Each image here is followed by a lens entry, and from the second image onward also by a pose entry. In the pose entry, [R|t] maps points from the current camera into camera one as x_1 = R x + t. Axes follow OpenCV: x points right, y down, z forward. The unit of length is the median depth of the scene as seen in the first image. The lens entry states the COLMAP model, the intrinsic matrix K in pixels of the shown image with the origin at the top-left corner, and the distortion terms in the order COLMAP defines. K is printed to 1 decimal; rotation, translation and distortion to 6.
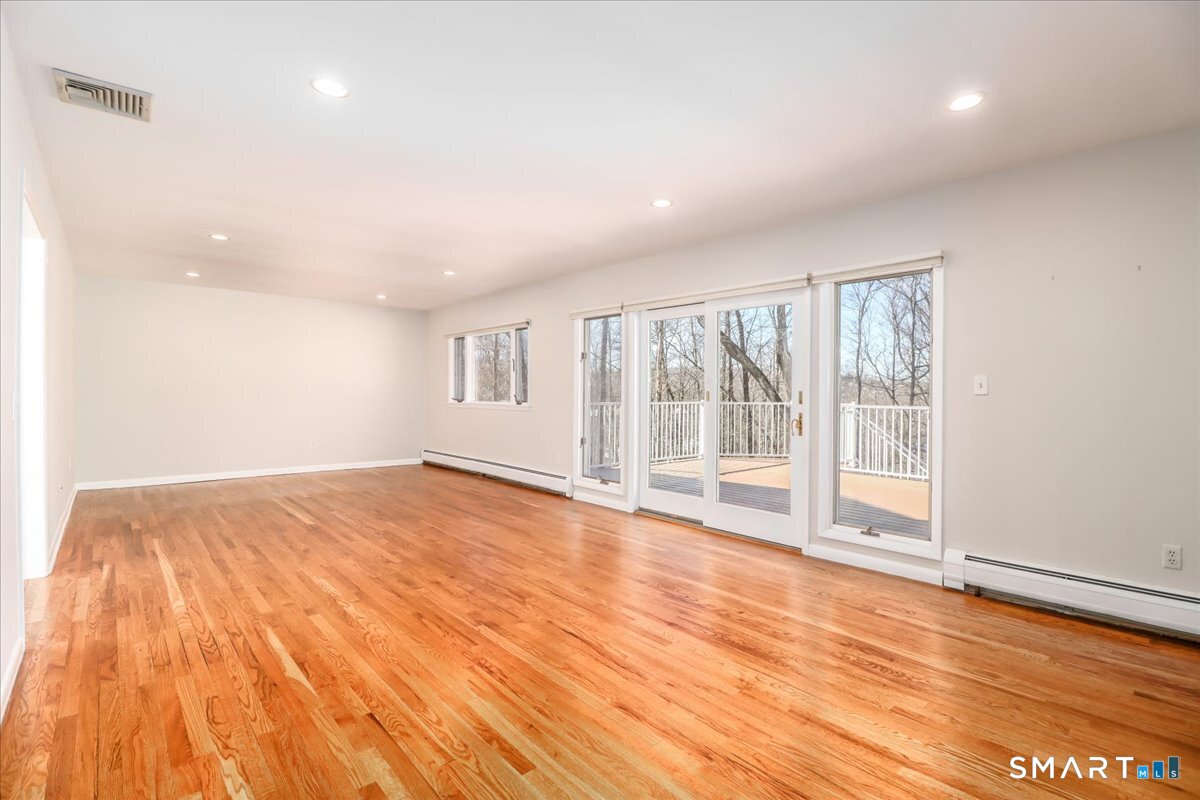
lens RADIAL K [[556.5, 0, 603.3], [0, 556.5, 395.2], [0, 0, 1]] dist [0.002803, -0.015117]
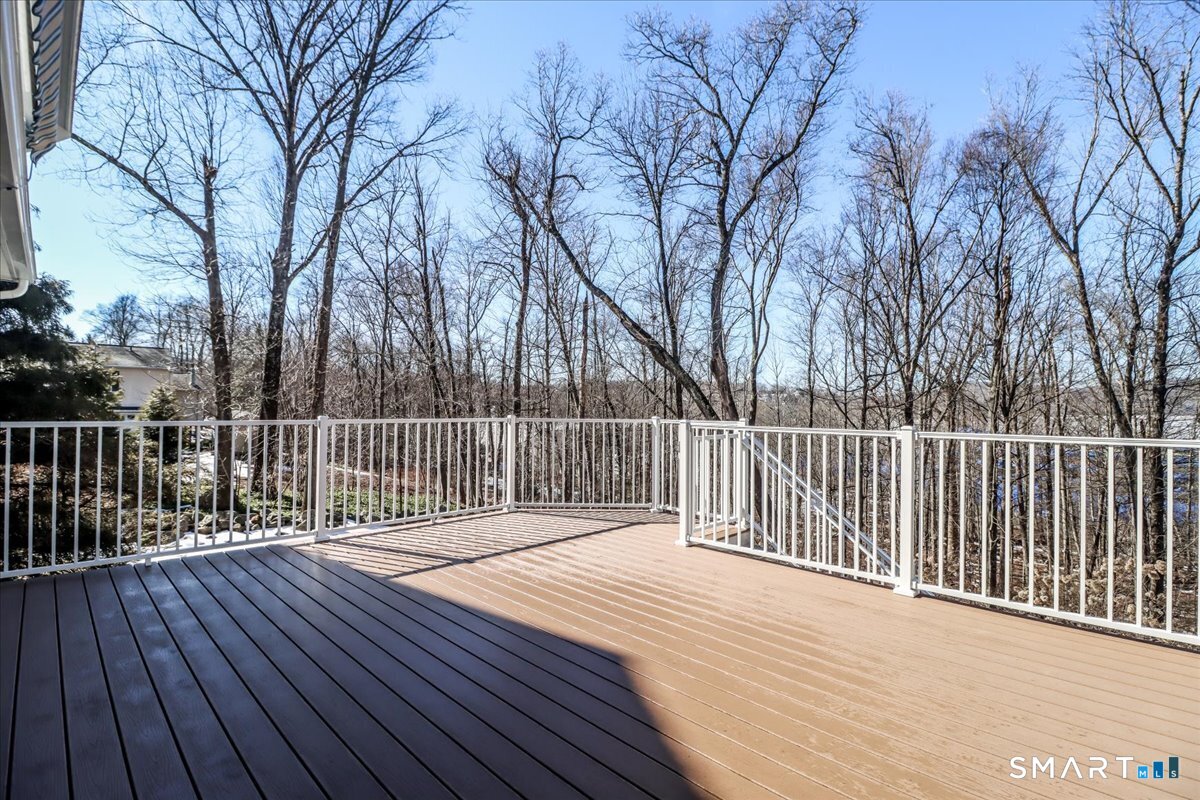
lens RADIAL K [[556.5, 0, 603.3], [0, 556.5, 395.2], [0, 0, 1]] dist [0.002803, -0.015117]
pose [[0.997716, 0.002754, 0.067492, 0.088811], [-0.000996, 0.999660, -0.026060, 0.002087], [-0.067541, 0.025933, 0.997379, 0.158879]]
